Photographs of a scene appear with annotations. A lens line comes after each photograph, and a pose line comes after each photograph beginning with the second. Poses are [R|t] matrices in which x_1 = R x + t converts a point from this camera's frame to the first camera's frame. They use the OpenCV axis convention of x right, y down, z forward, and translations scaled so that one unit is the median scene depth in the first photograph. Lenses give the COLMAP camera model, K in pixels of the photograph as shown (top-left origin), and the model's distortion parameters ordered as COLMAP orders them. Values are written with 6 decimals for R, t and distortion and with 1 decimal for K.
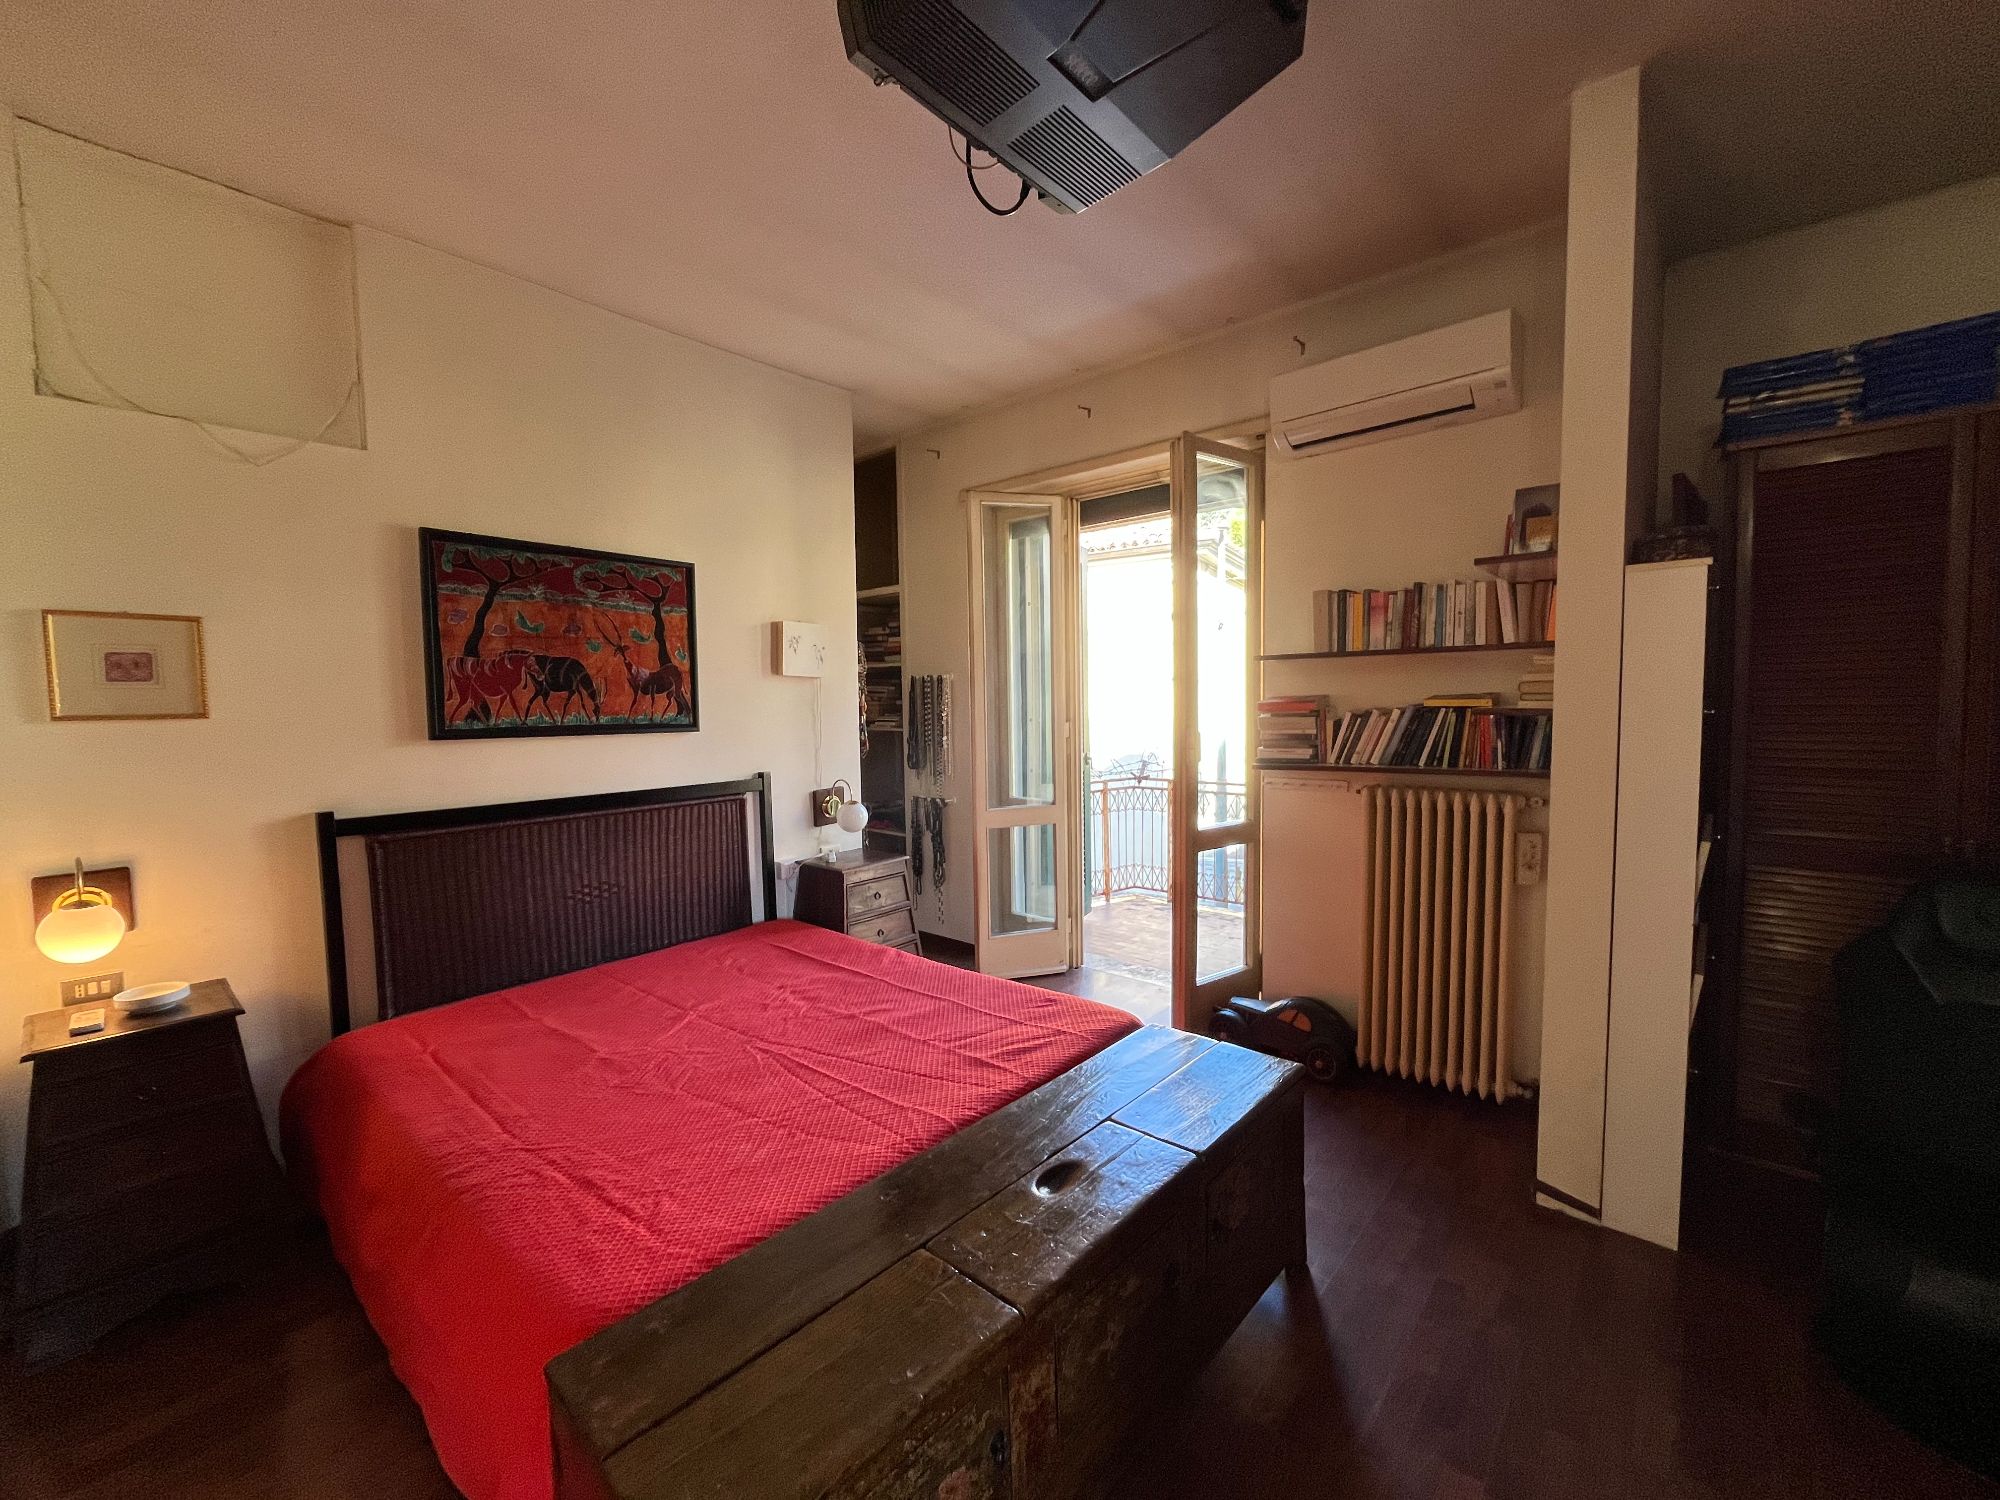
lens RADIAL K [[806.6, 0, 994.7], [0, 806.6, 750.4], [0, 0, 1]] dist [-0.005057, 0.000033]
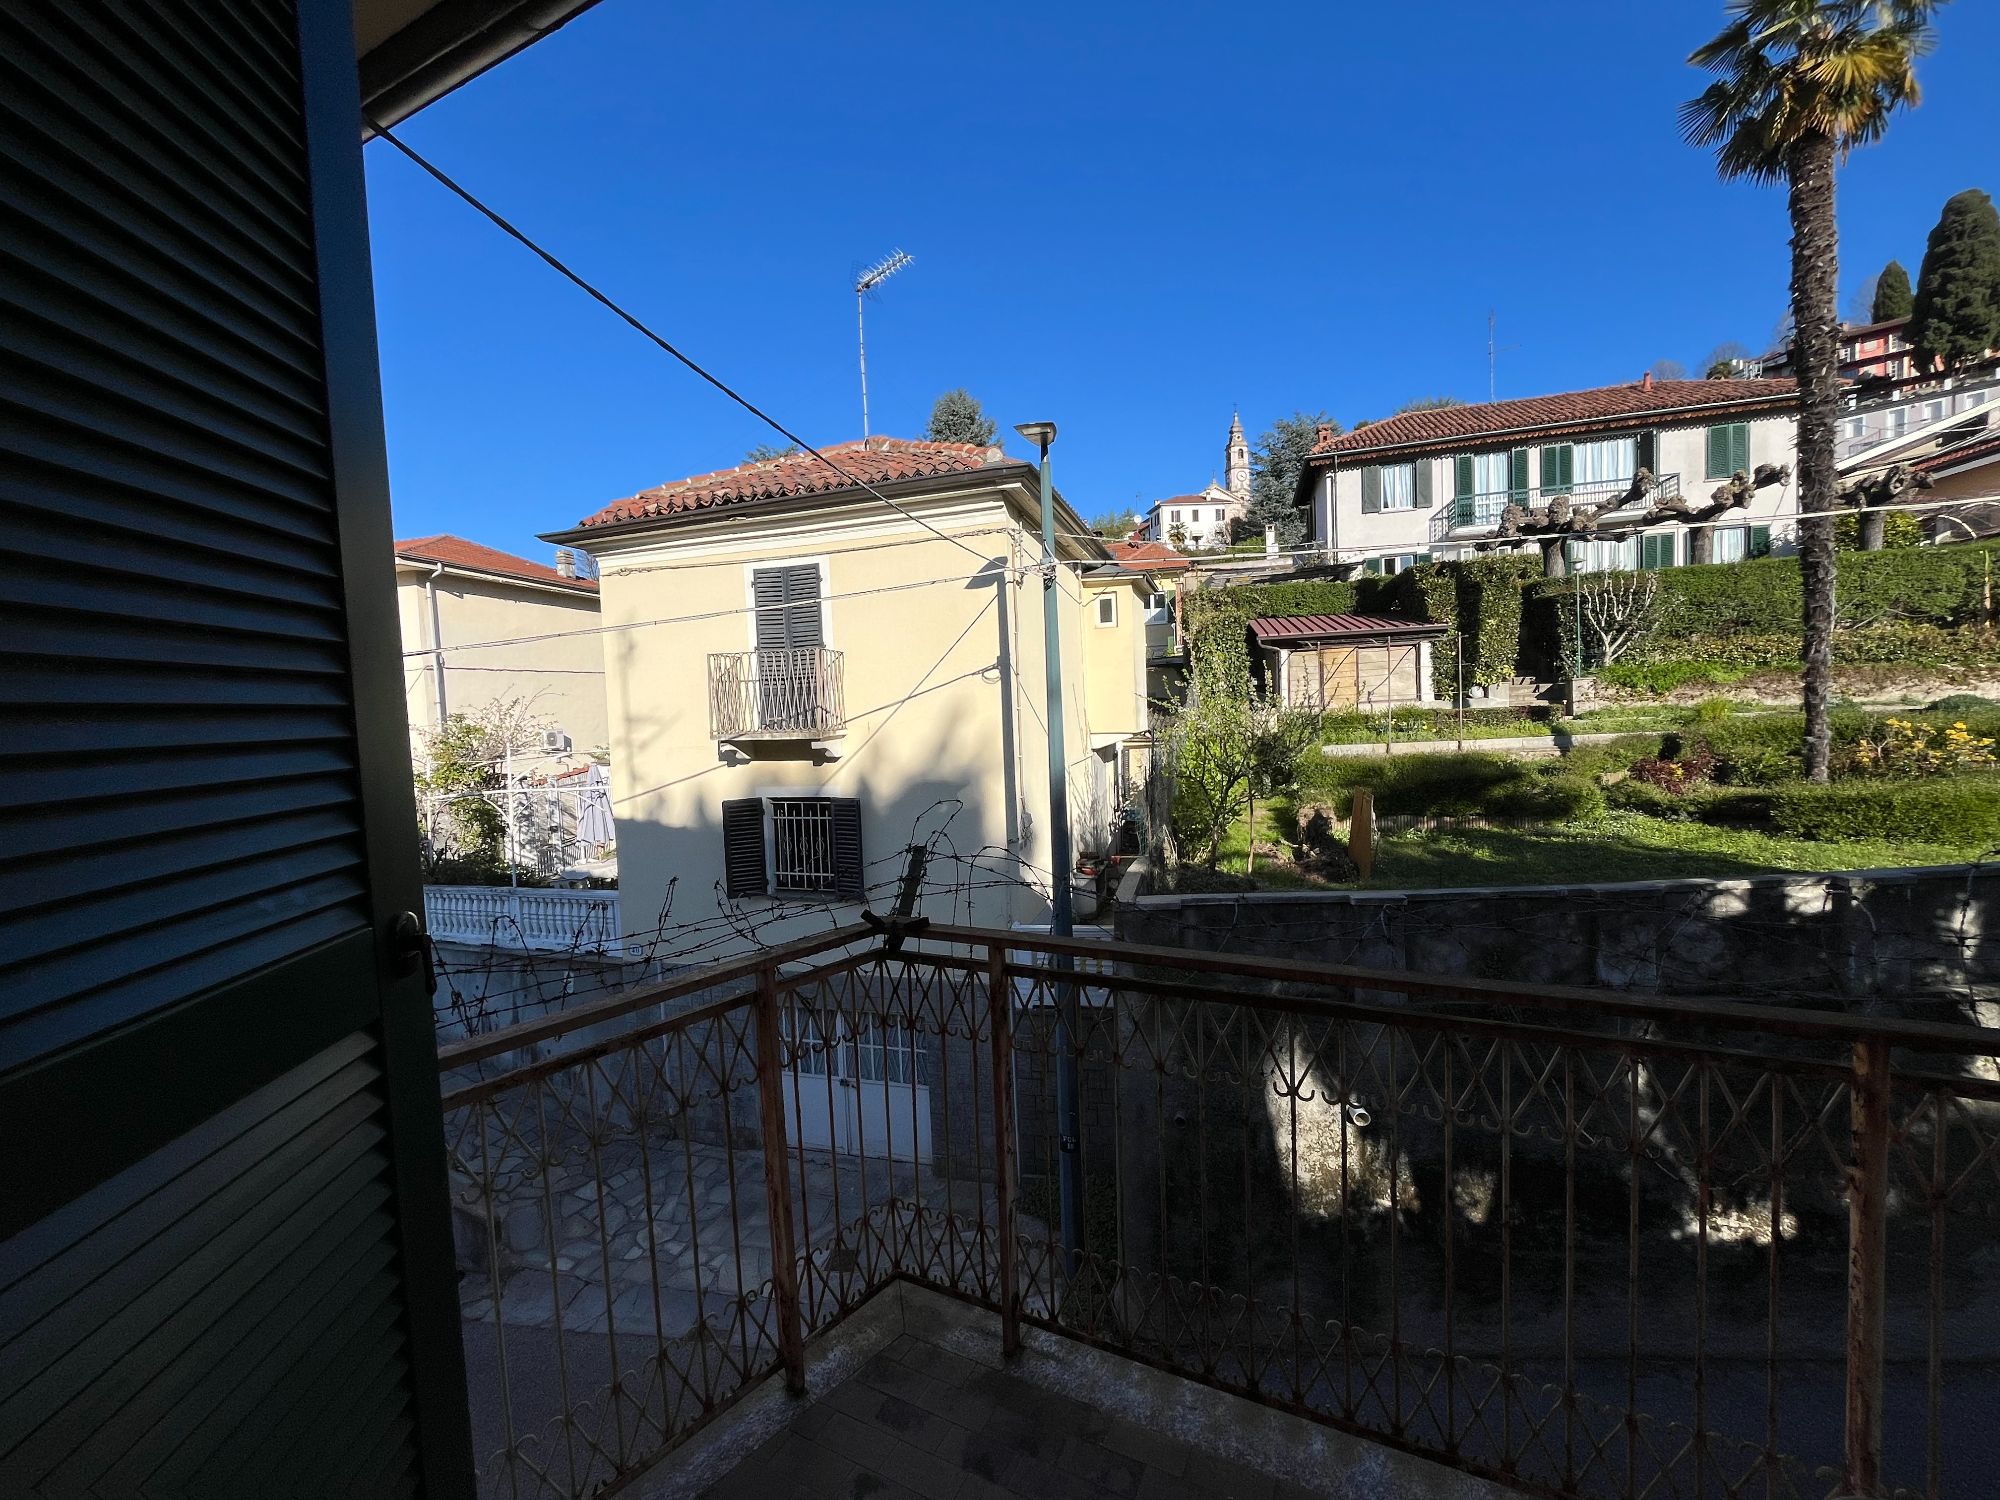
lens RADIAL K [[806.6, 0, 994.7], [0, 806.6, 750.4], [0, 0, 1]] dist [-0.005057, 0.000033]
pose [[0.971458, -0.038252, 0.234108, 0.147766], [0.041743, 0.999079, -0.009972, -0.026752], [-0.233511, 0.019460, 0.972160, 0.700294]]
